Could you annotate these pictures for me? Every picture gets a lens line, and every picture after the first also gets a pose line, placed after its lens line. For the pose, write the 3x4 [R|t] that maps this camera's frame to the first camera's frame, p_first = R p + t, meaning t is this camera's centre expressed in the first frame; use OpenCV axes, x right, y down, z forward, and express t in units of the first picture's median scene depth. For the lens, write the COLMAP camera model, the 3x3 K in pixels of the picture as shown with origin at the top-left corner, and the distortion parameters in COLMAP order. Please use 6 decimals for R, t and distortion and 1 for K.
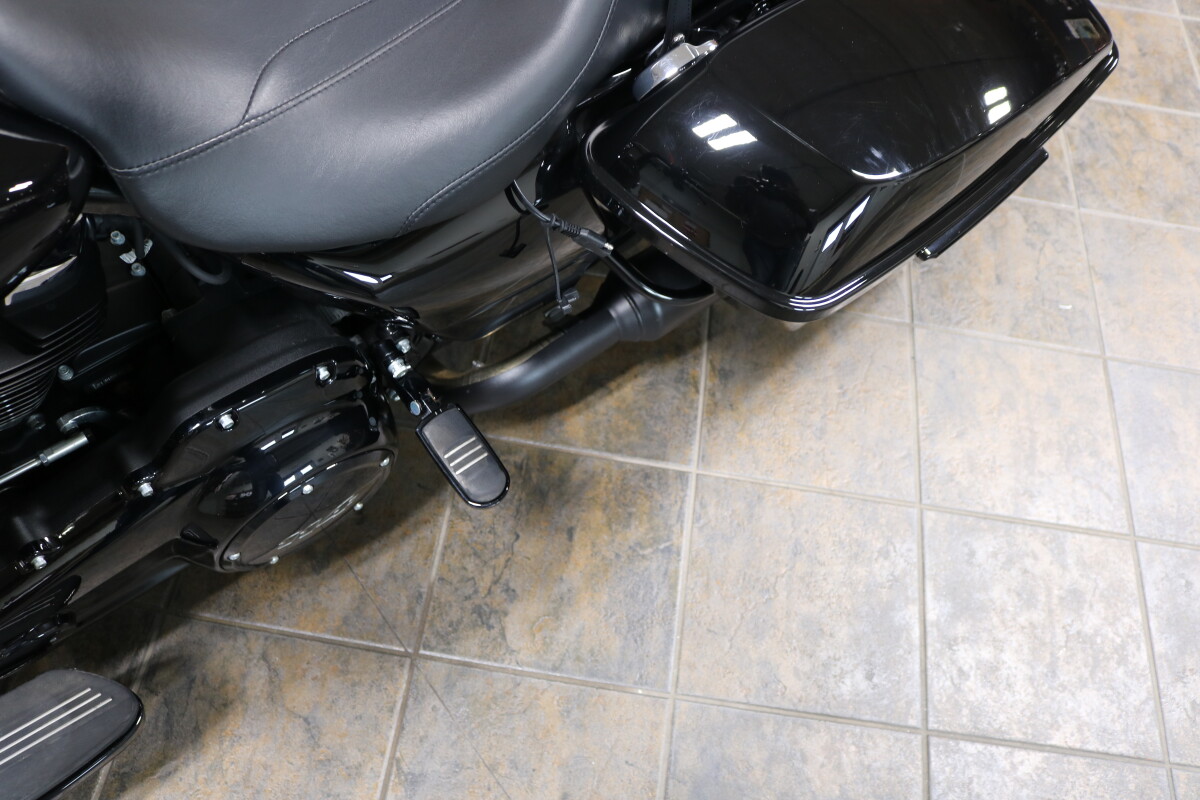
lens RADIAL K [[1029.0, 0, 590.8], [0, 1029.0, 408.3], [0, 0, 1]] dist [-0.153414, 0.132400]
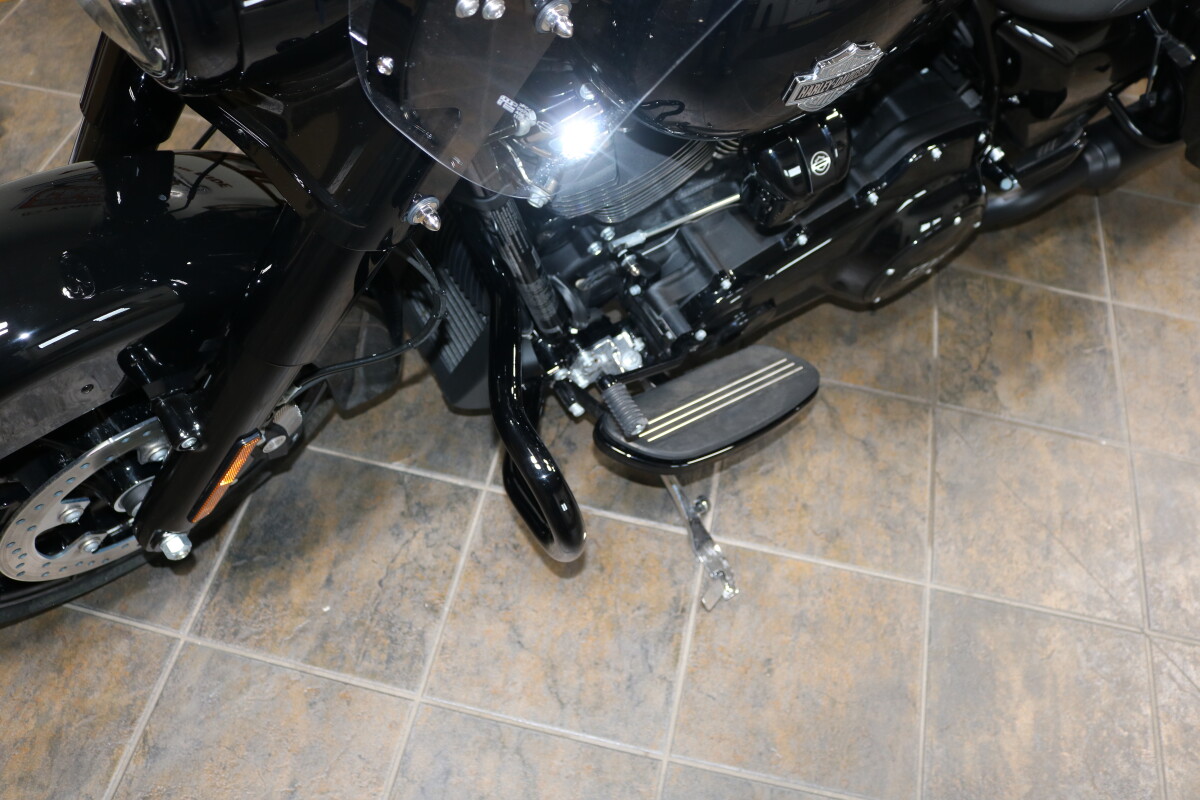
lens RADIAL K [[1029.0, 0, 590.8], [0, 1029.0, 408.3], [0, 0, 1]] dist [-0.153414, 0.132400]
pose [[0.996724, 0.051955, -0.061984, -0.501888], [-0.055716, 0.996607, -0.060578, 0.331536], [0.058626, 0.063833, 0.996237, -0.292616]]
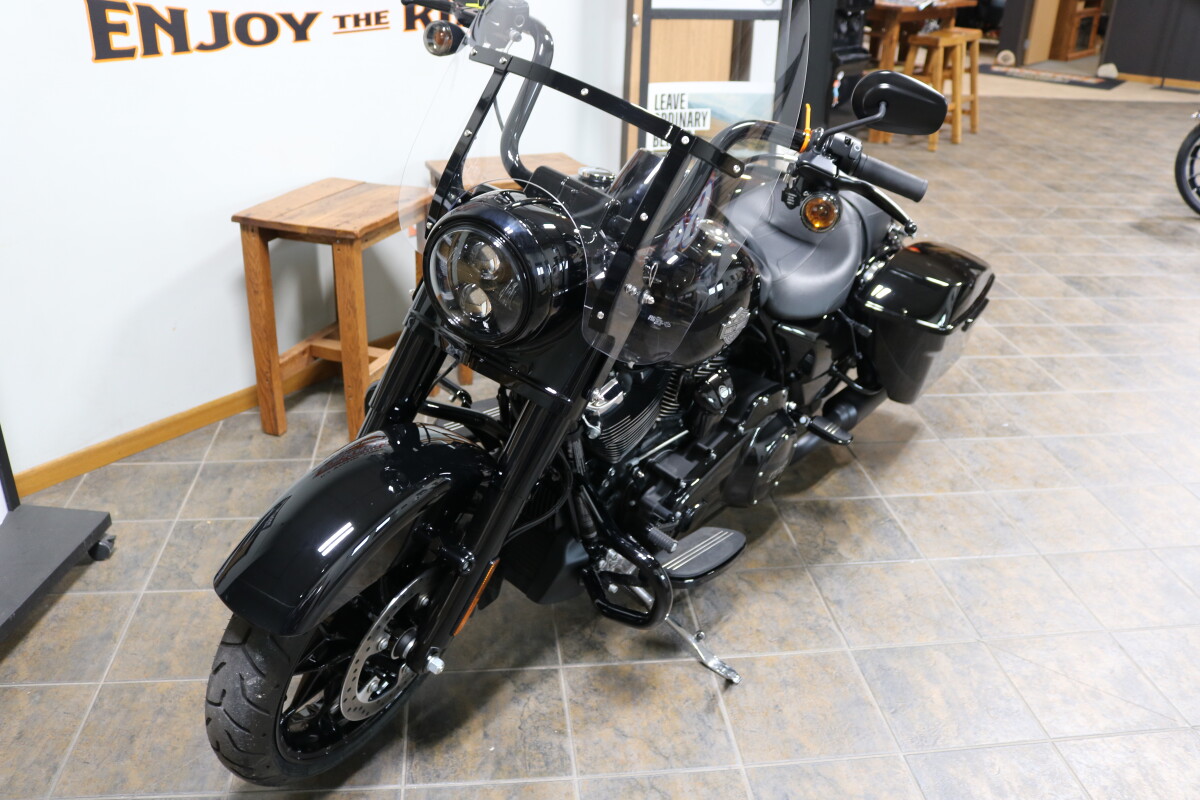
lens RADIAL K [[1029.0, 0, 590.8], [0, 1029.0, 408.3], [0, 0, 1]] dist [-0.153414, 0.132400]
pose [[0.968164, -0.158612, 0.193651, -0.886697], [0.235375, 0.840131, -0.488649, 0.823701], [-0.085187, 0.518673, 0.850718, -0.811483]]
